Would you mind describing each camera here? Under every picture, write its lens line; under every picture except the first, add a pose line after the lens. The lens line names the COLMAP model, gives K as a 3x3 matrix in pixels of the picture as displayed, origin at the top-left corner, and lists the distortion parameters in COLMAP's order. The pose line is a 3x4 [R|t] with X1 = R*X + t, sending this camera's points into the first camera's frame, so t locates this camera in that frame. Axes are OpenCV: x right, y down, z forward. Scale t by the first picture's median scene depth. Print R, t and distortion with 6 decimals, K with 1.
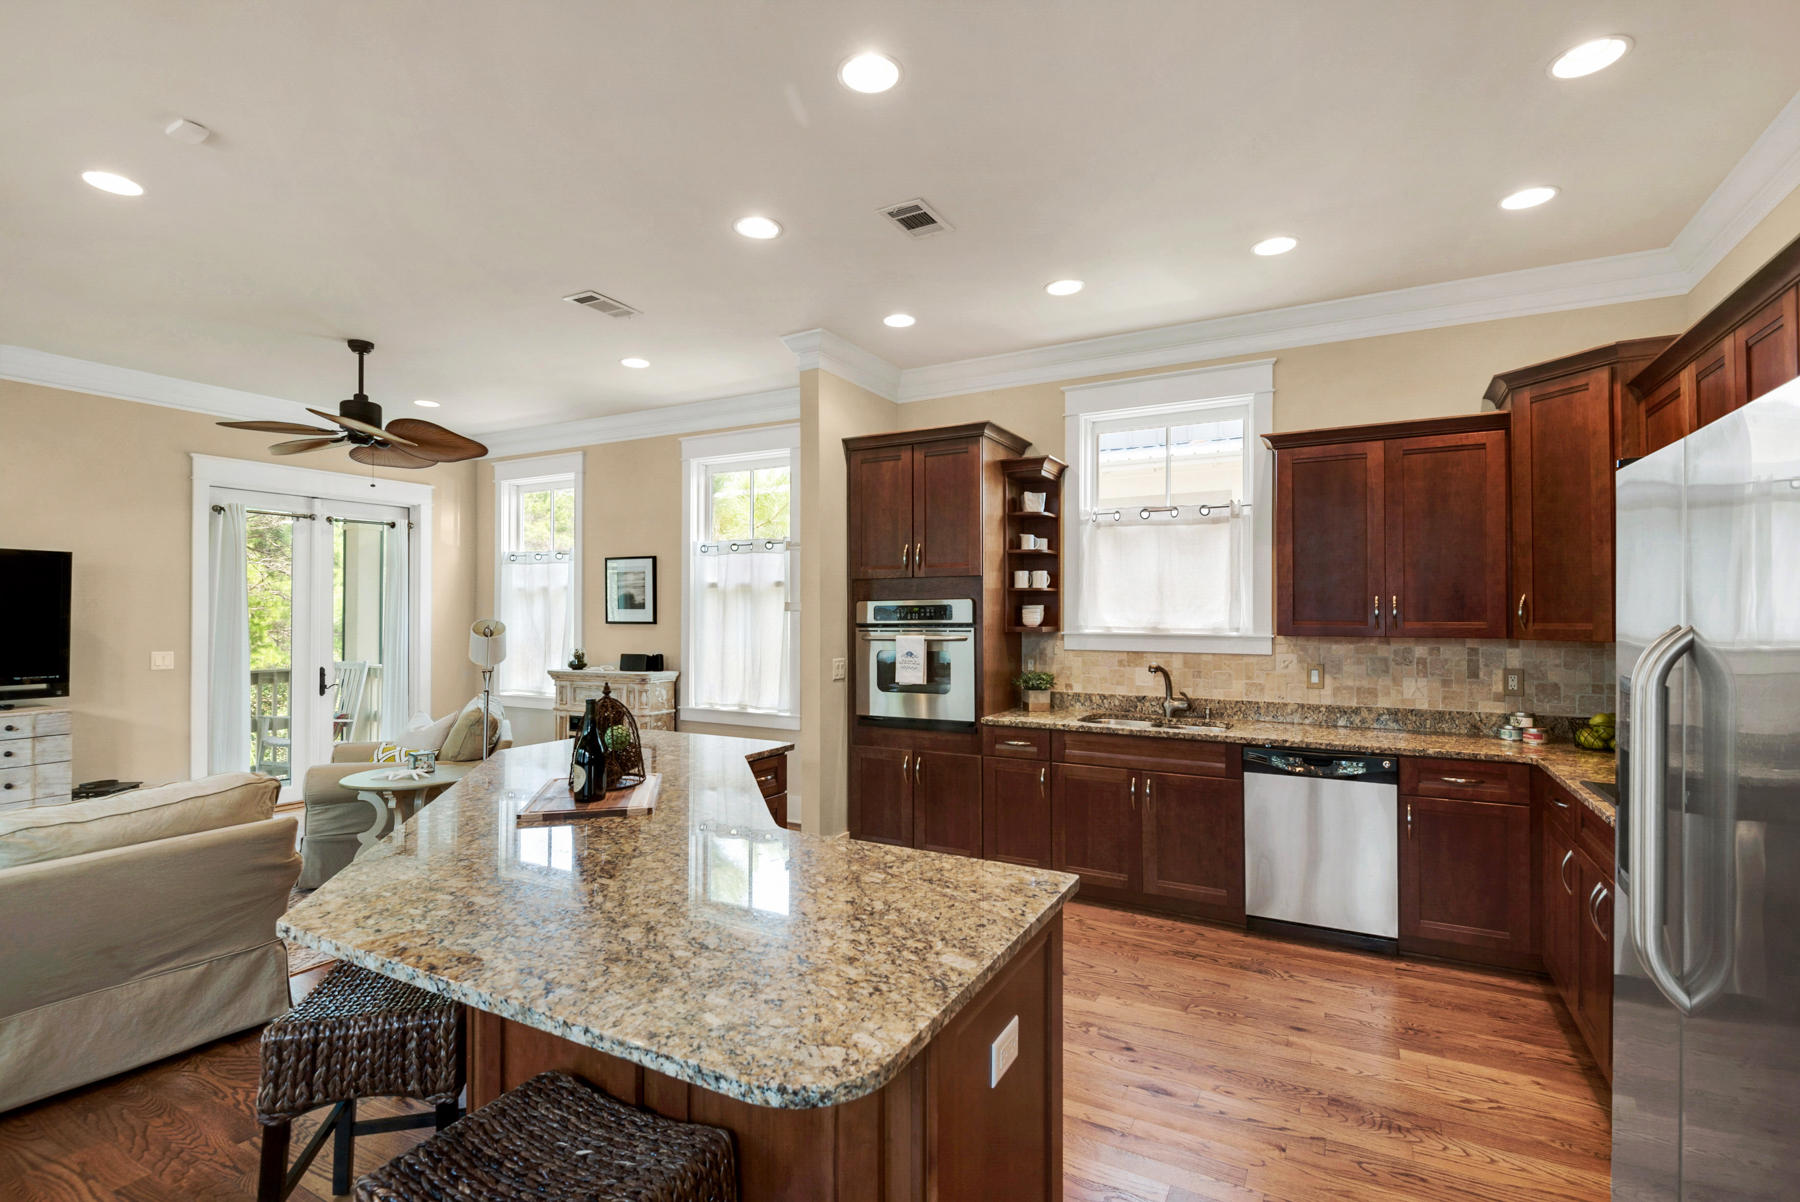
lens RADIAL K [[825.5, 0, 904.3], [0, 825.5, 603.7], [0, 0, 1]] dist [0.009701, -0.000859]
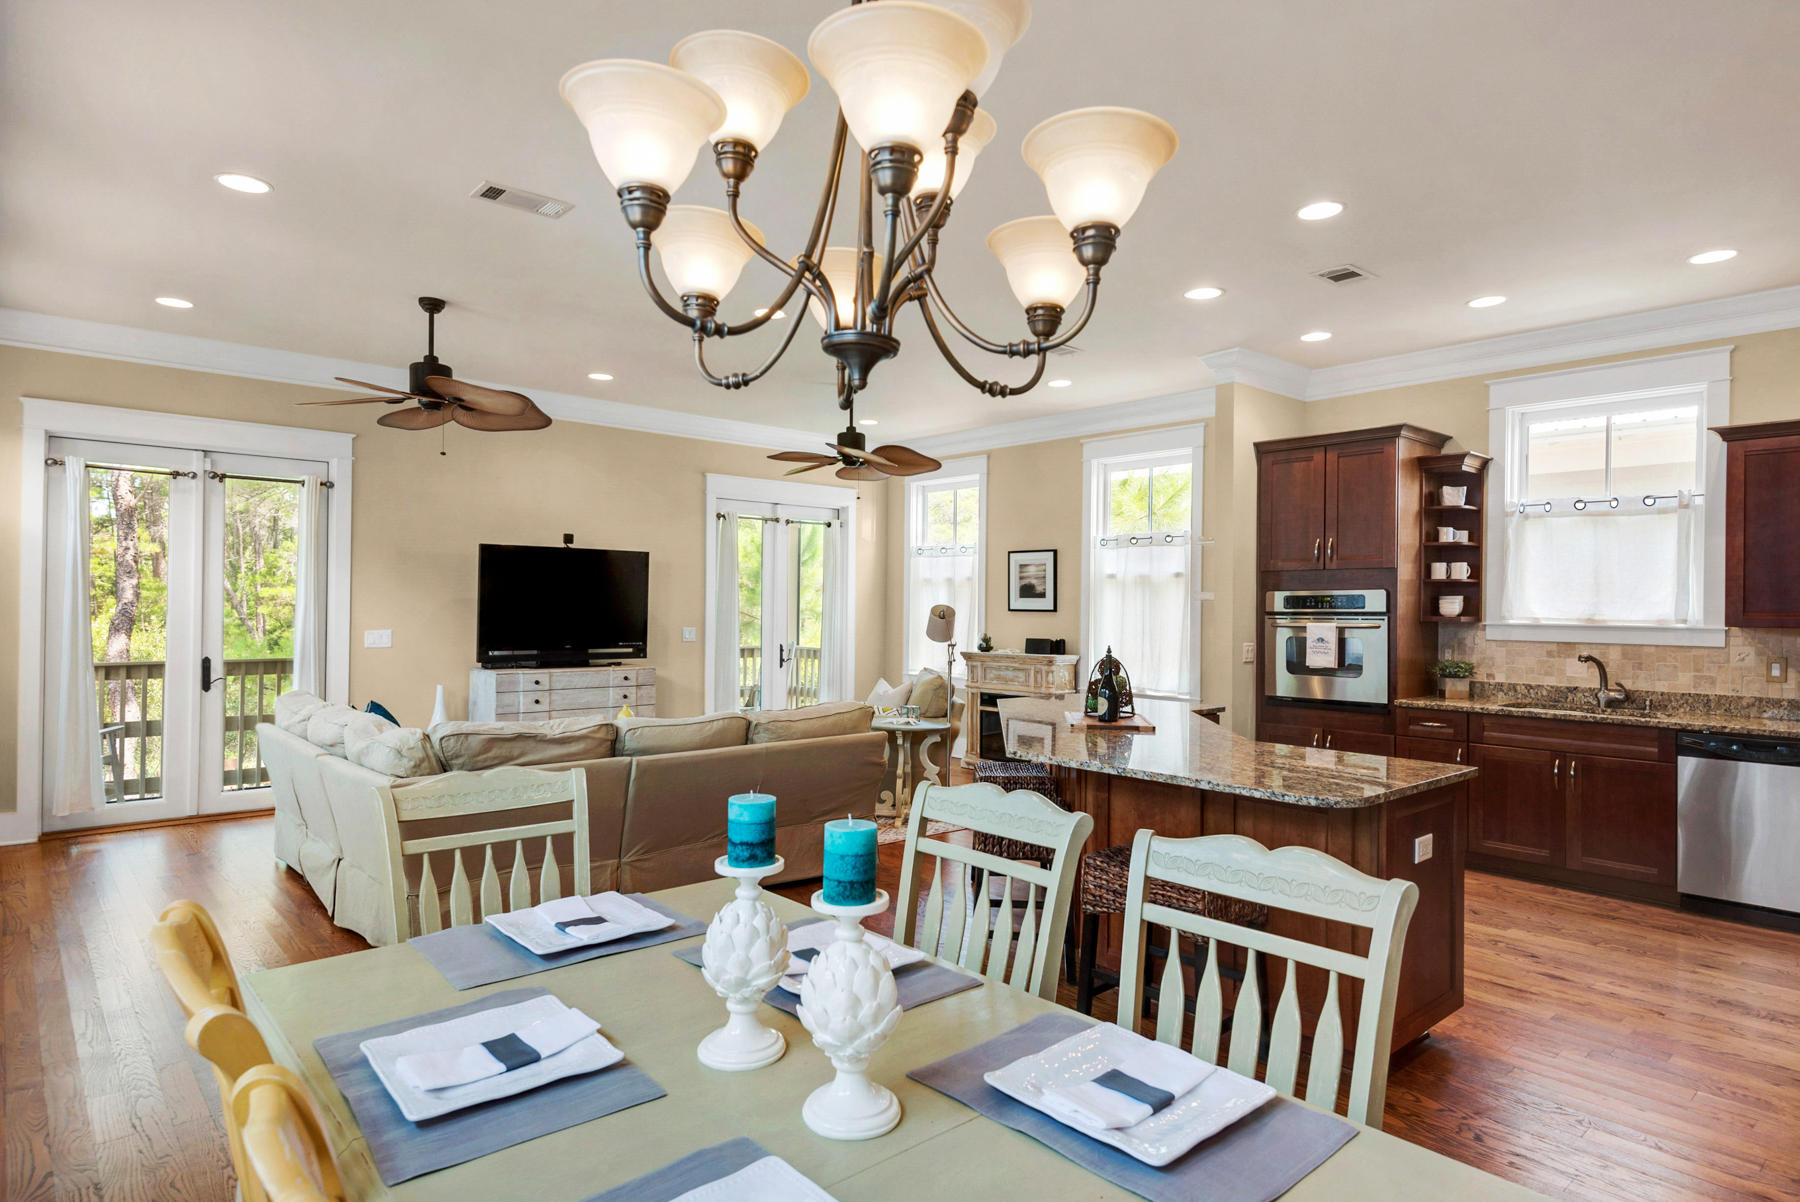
lens RADIAL K [[1005.2, 0, 896.5], [0, 1005.2, 609.4], [0, 0, 1]] dist [0.038329, -0.031626]
pose [[0.940081, 0.010361, -0.340795, -0.066822], [-0.005710, 0.999876, 0.014648, 0.004499], [0.340904, -0.011824, 0.940024, -0.449652]]
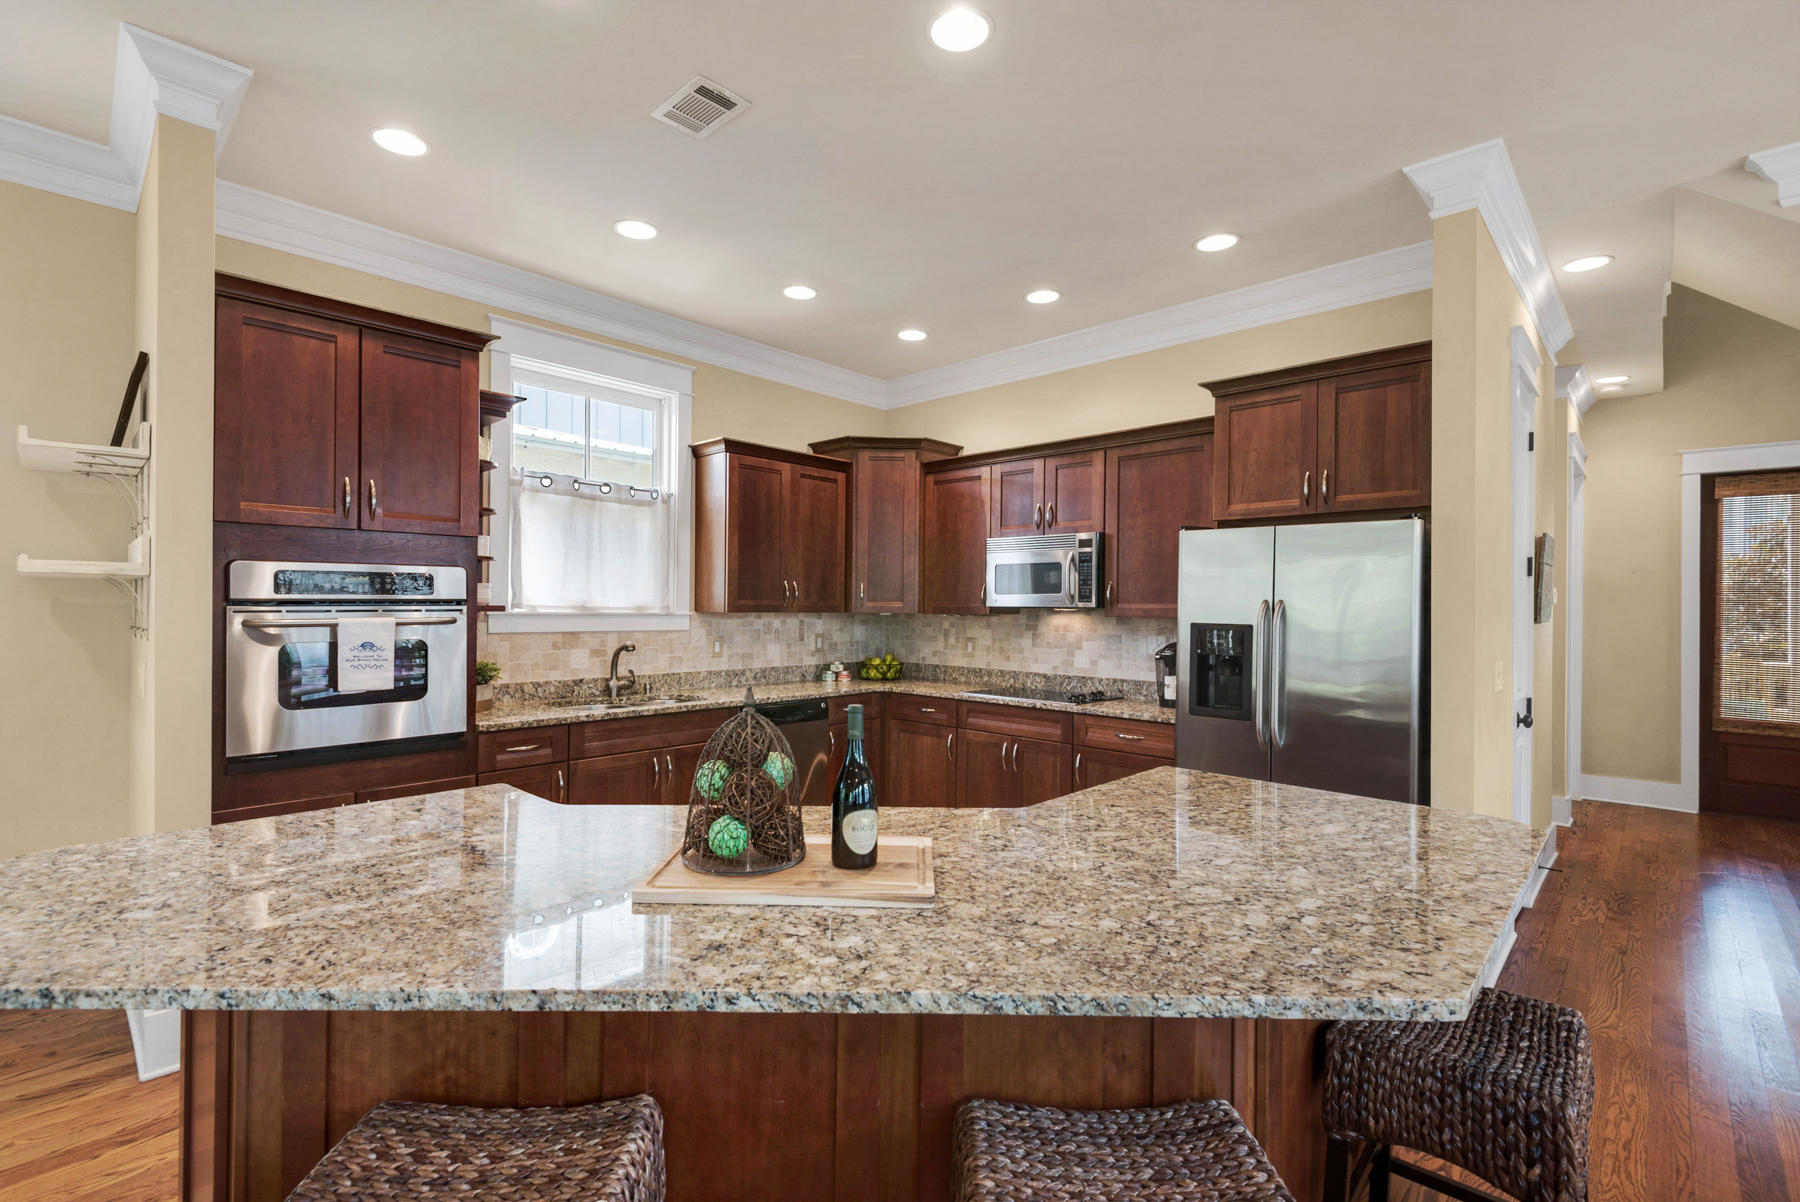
lens RADIAL K [[810.6, 0, 894.8], [0, 810.6, 599.5], [0, 0, 1]] dist [0.023197, -0.014374]
pose [[0.249254, 0.009369, 0.968393, -0.529430], [-0.021060, 0.999769, -0.004252, 0.018289], [-0.968209, -0.019335, 0.249394, 0.435824]]
